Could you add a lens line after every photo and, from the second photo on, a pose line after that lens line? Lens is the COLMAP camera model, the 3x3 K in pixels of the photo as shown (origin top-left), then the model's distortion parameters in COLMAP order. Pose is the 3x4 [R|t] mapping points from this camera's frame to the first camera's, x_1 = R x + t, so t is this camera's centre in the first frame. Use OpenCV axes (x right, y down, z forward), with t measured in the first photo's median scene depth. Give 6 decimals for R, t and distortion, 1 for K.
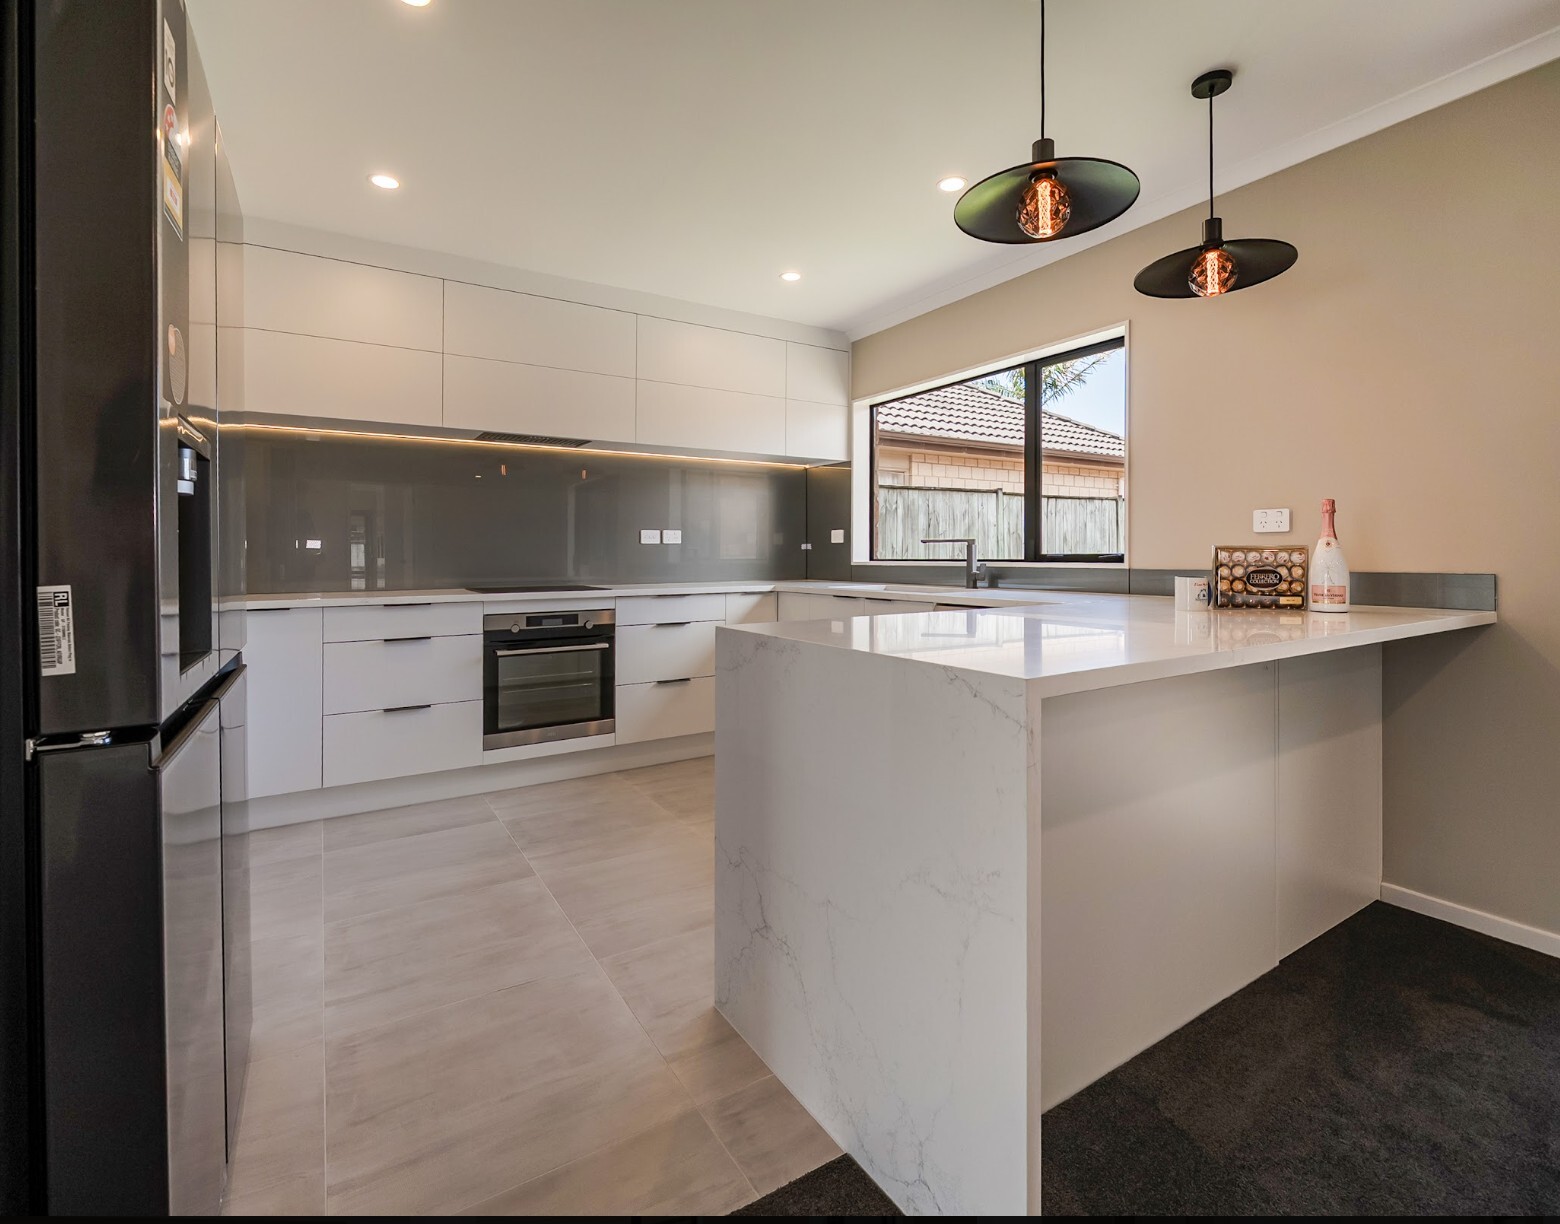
lens RADIAL K [[713.6, 0, 762.8], [0, 713.6, 557.5], [0, 0, 1]] dist [-0.002386, -0.000958]
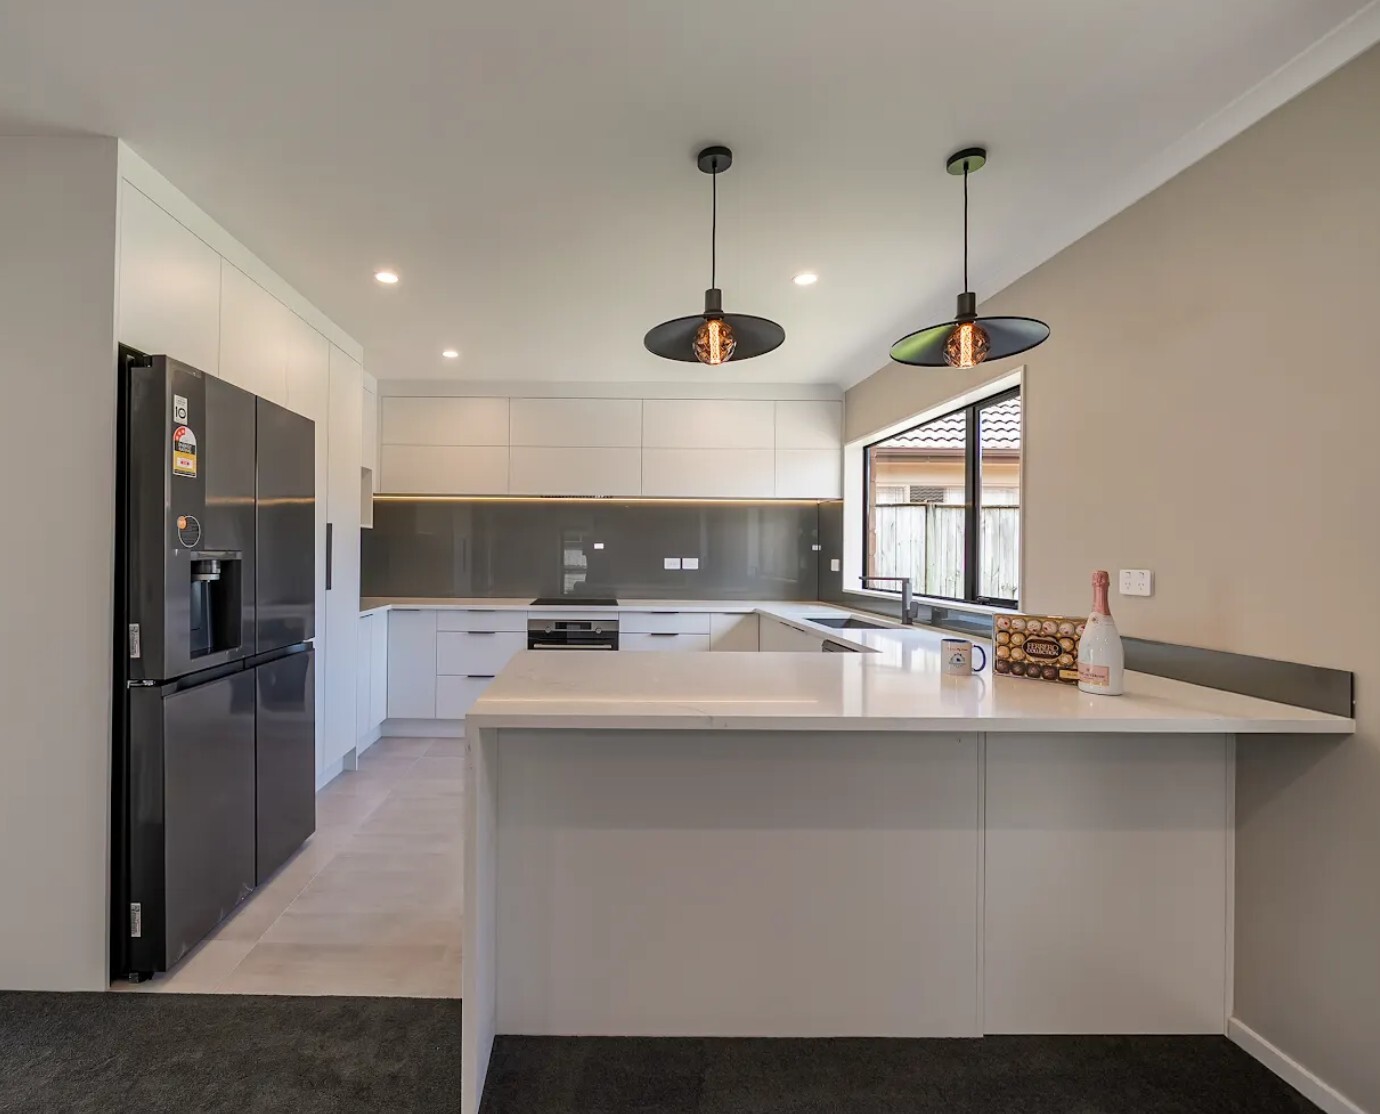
lens RADIAL K [[666.4, 0, 689.7], [0, 666.4, 544.9], [0, 0, 1]] dist [-0.001598, -0.000193]
pose [[0.855094, 0.015851, -0.518231, 0.654783], [-0.013917, 0.999874, 0.007621, -0.096577], [0.518286, 0.000696, 0.855207, -0.019677]]
